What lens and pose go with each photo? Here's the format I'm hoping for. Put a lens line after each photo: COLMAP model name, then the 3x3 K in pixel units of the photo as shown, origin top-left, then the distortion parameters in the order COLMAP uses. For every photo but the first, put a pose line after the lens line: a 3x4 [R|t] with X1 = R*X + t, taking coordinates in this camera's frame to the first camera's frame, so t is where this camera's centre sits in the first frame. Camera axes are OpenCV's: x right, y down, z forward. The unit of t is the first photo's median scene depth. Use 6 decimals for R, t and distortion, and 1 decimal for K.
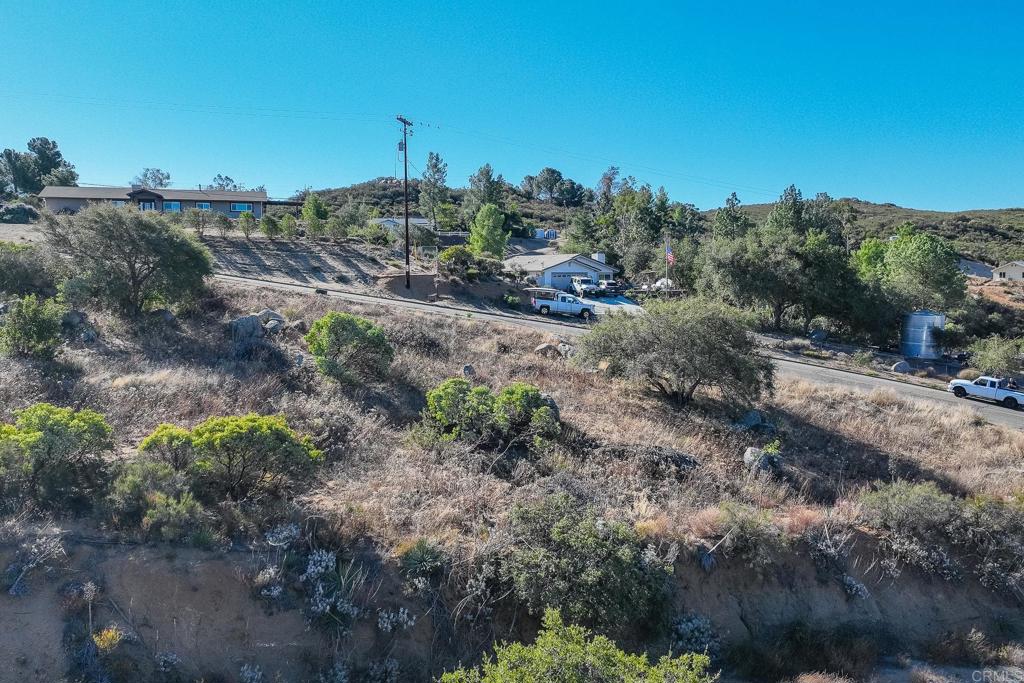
lens RADIAL K [[886.7, 0, 512.0], [0, 886.7, 341.5], [0, 0, 1]] dist [0.011982, -0.013290]
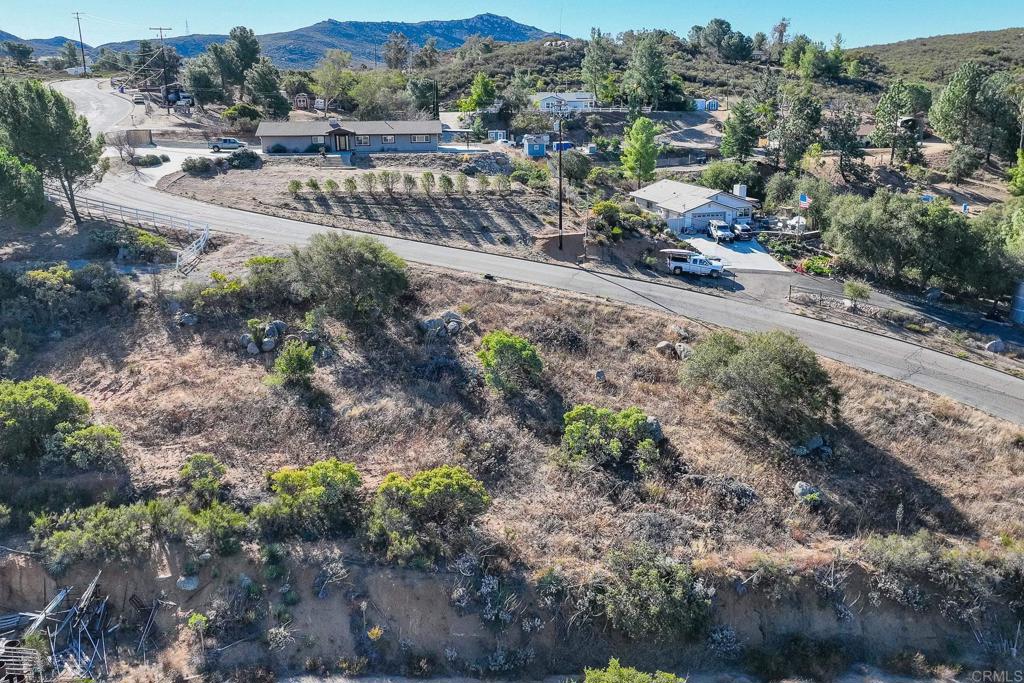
lens RADIAL K [[886.7, 0, 512.0], [0, 886.7, 341.5], [0, 0, 1]] dist [0.011982, -0.013290]
pose [[0.982718, 0.044478, -0.179687, 0.063481], [-0.005330, 0.977100, 0.212713, -0.334258], [0.185034, -0.208079, 0.960451, -0.299034]]
